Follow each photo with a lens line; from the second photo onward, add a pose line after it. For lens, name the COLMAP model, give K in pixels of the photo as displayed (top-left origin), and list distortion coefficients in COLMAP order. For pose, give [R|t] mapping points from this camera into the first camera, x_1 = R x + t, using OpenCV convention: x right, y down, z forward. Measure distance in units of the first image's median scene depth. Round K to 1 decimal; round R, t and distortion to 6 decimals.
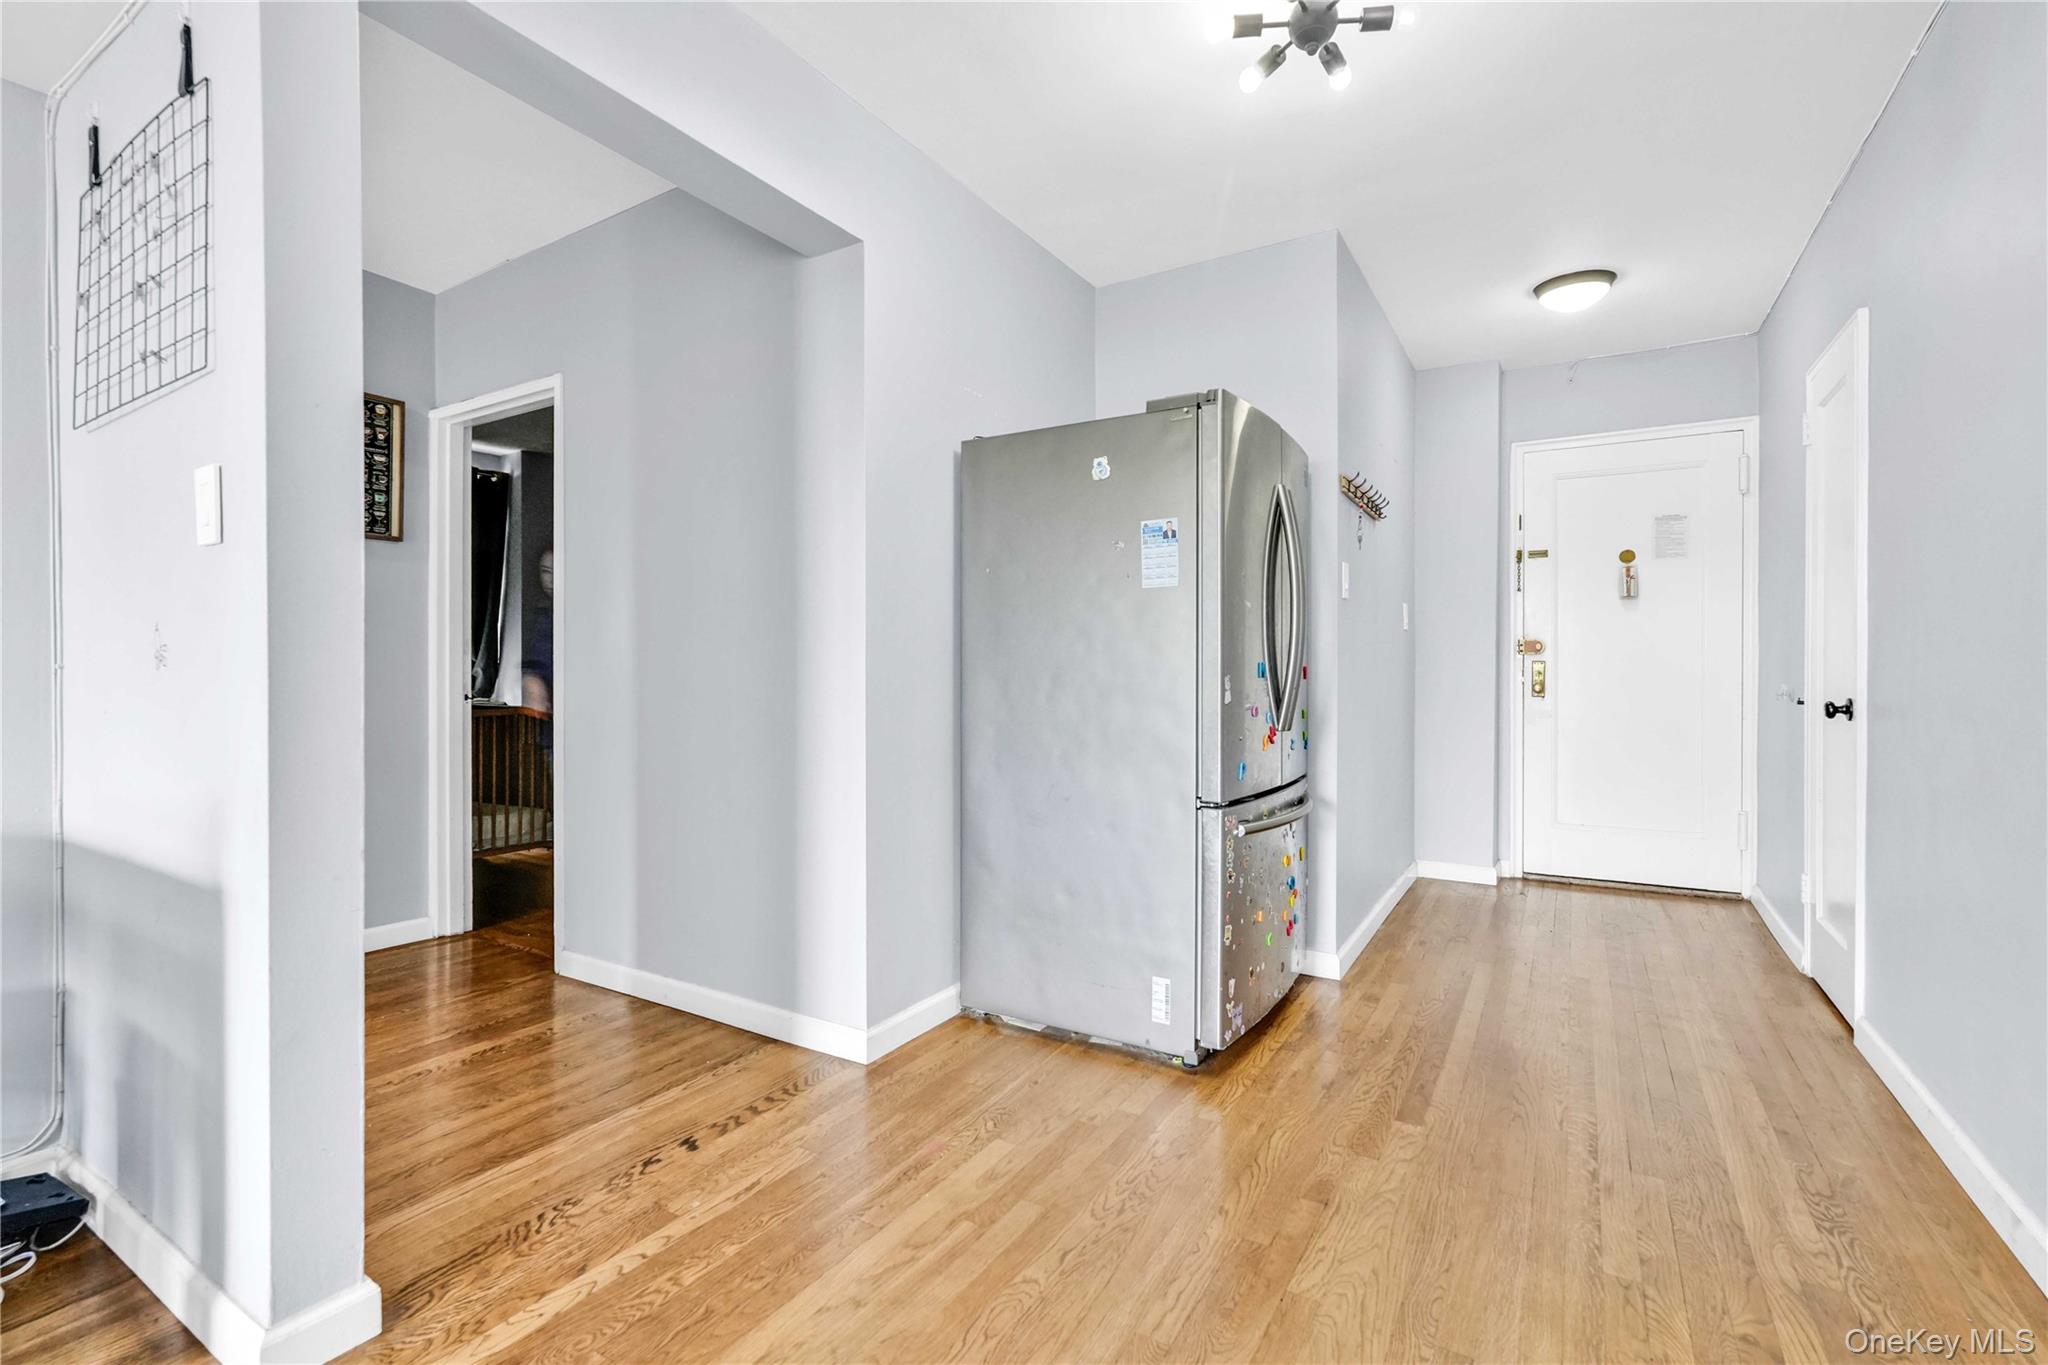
lens RADIAL K [[896.1, 0, 1021.9], [0, 896.1, 689.1], [0, 0, 1]] dist [-0.001237, -0.000192]
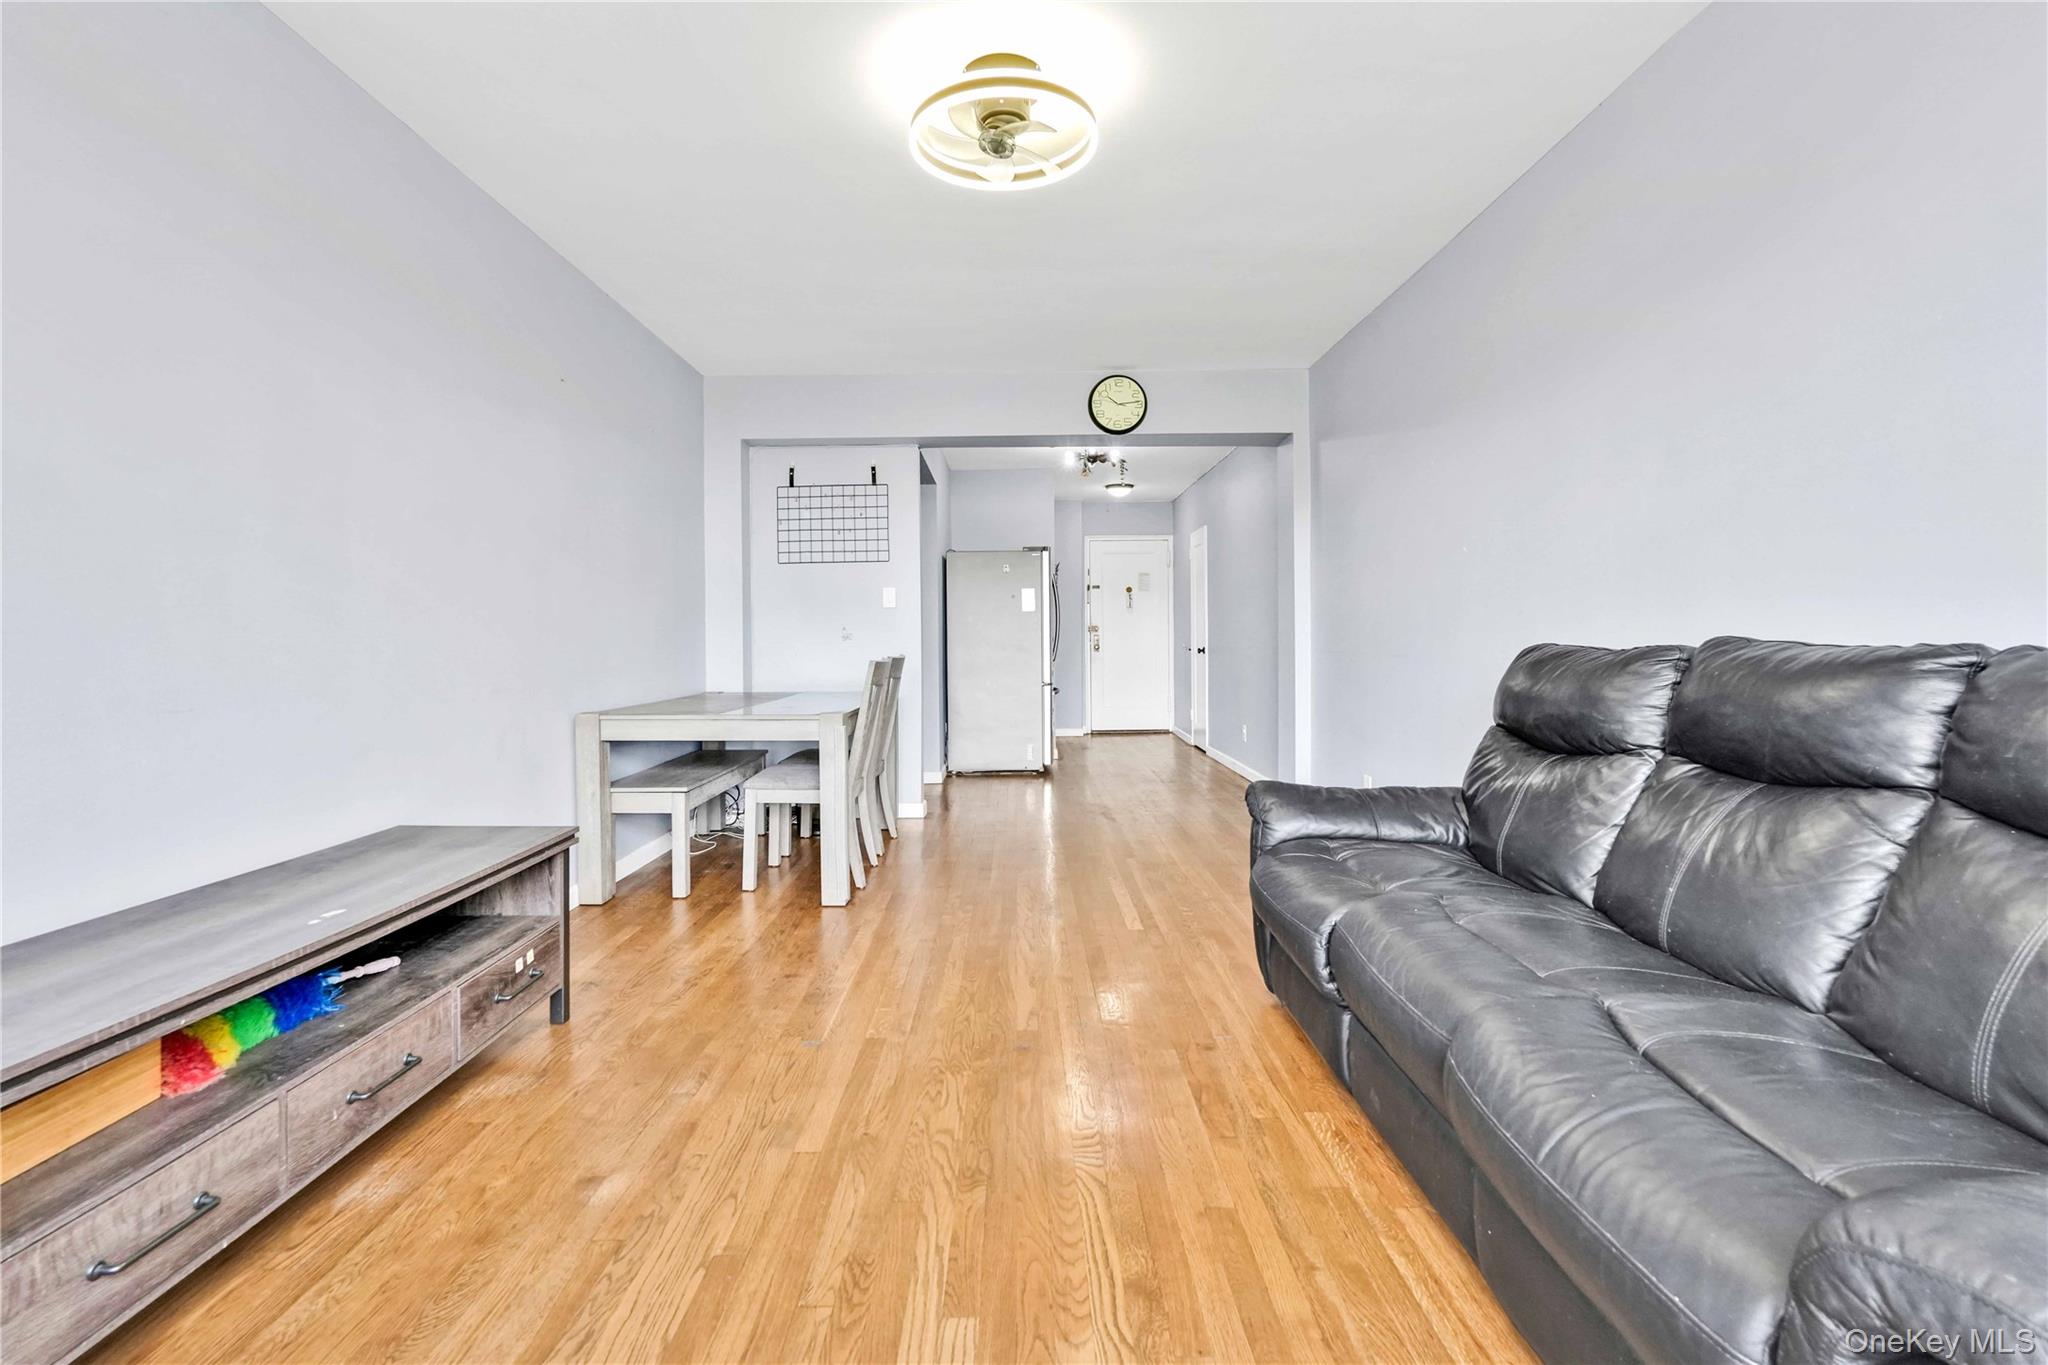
lens RADIAL K [[896.1, 0, 1023.0], [0, 896.1, 667.0], [0, 0, 1]] dist [-0.001237, -0.000192]
pose [[0.848943, -0.017166, 0.528205, -0.942280], [0.011896, 0.999840, 0.013375, 0.019626], [-0.528350, -0.005071, 0.849012, -0.987921]]
